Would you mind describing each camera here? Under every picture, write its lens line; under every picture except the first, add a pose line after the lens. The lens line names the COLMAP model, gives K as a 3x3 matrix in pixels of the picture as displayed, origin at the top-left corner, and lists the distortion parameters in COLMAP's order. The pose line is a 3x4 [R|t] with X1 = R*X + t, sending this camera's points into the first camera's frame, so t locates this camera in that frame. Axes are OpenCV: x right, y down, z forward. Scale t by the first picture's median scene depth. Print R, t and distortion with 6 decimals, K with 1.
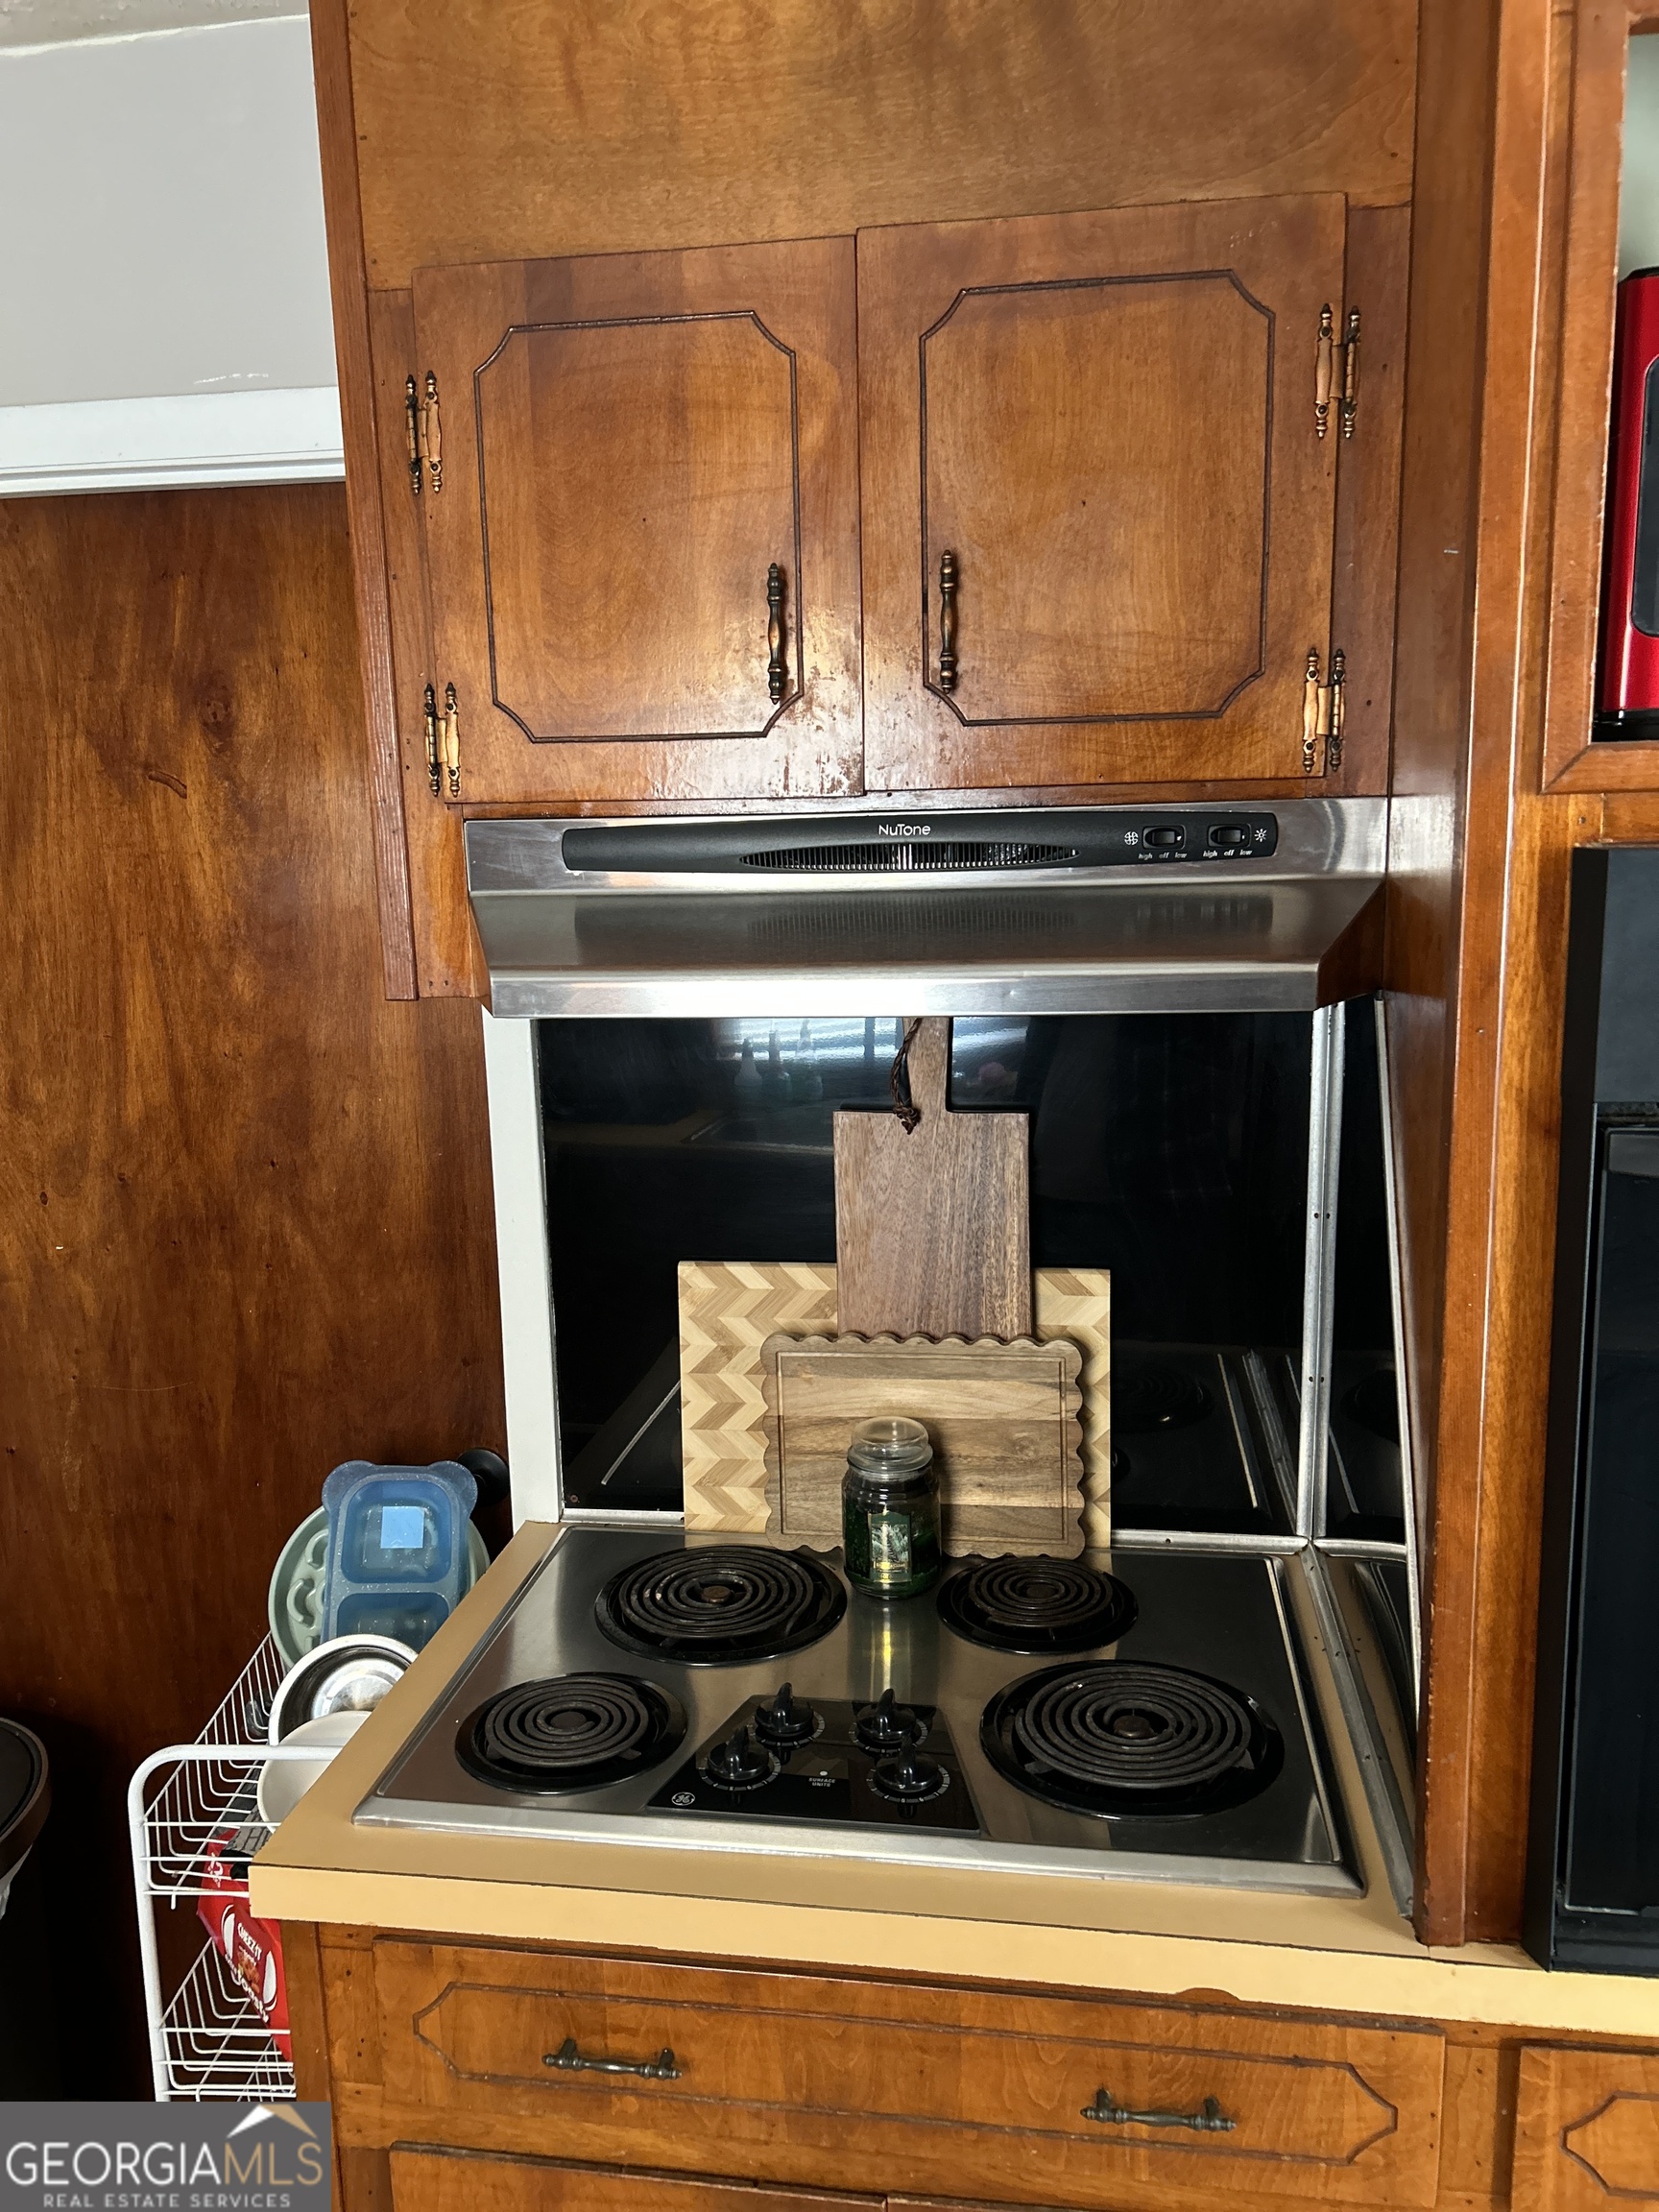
lens RADIAL K [[1684.2, 0, 839.8], [0, 1684.2, 1093.1], [0, 0, 1]] dist [0.051125, -0.052407]
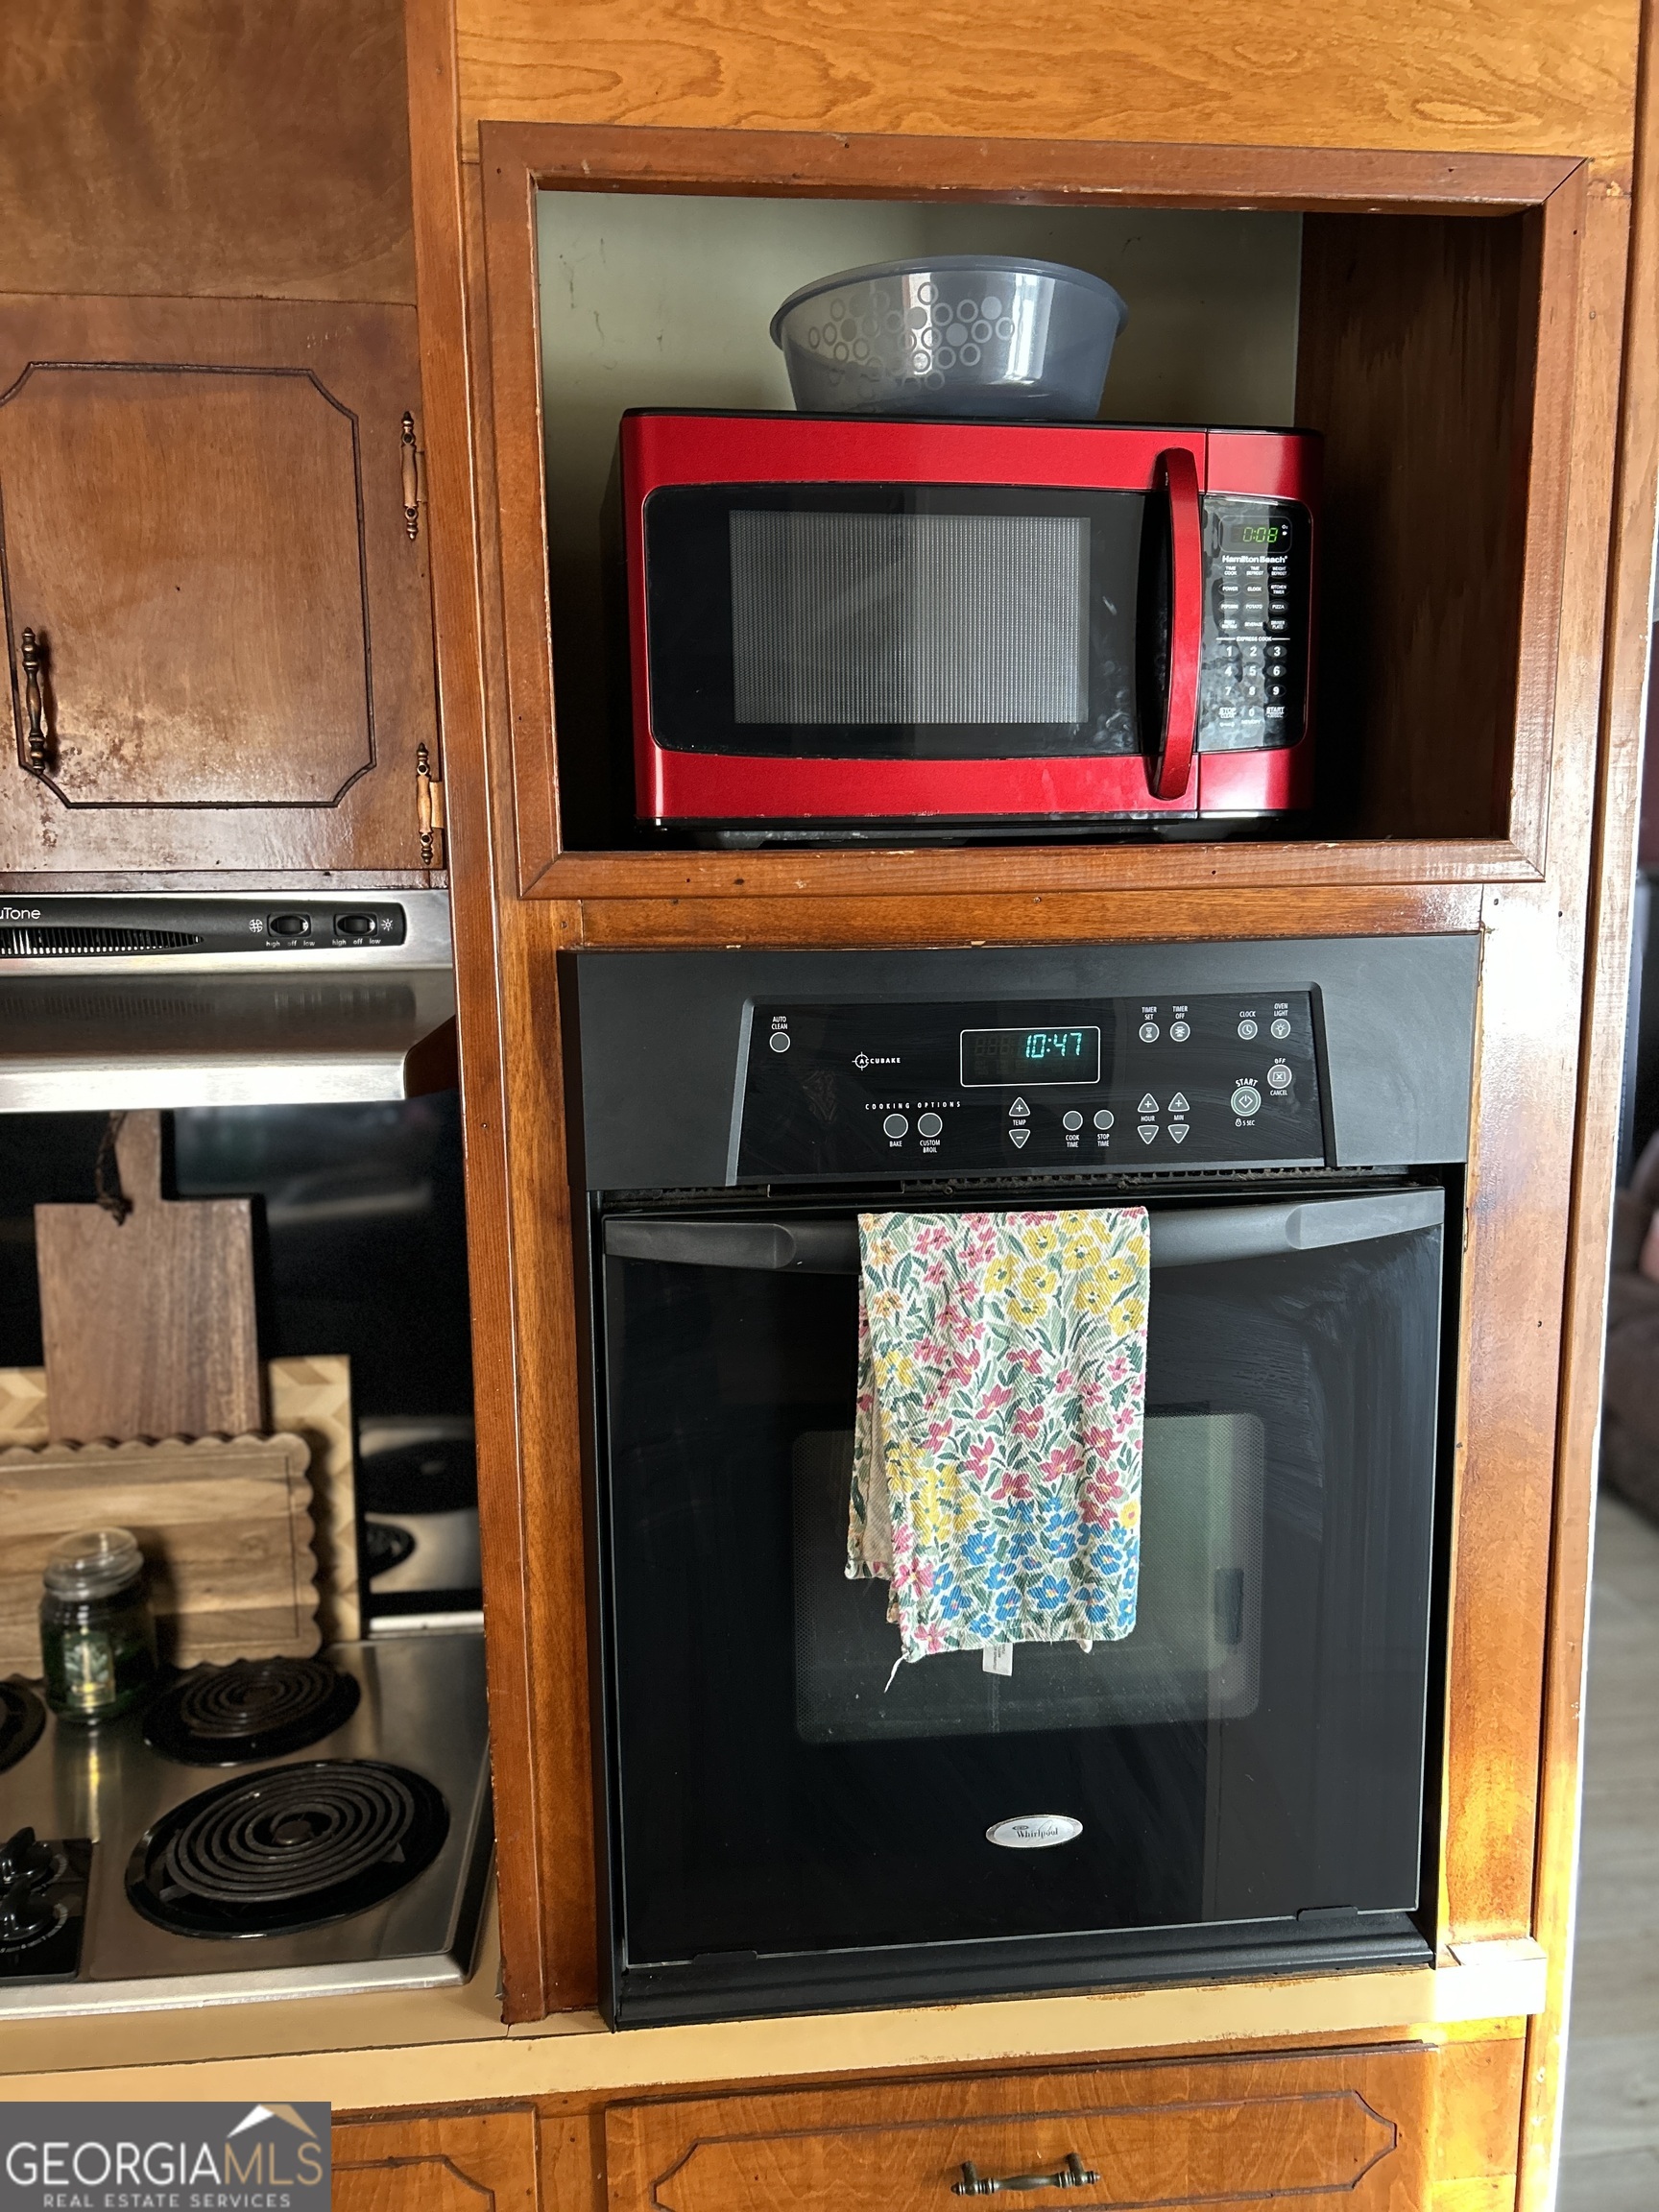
lens RADIAL K [[1684.2, 0, 845.3], [0, 1684.2, 1100.1], [0, 0, 1]] dist [0.051125, -0.052407]
pose [[0.969164, -0.021447, 0.245481, 0.275015], [0.028112, 0.999324, -0.023679, -0.017449], [-0.244807, 0.029850, 0.969112, -0.042178]]
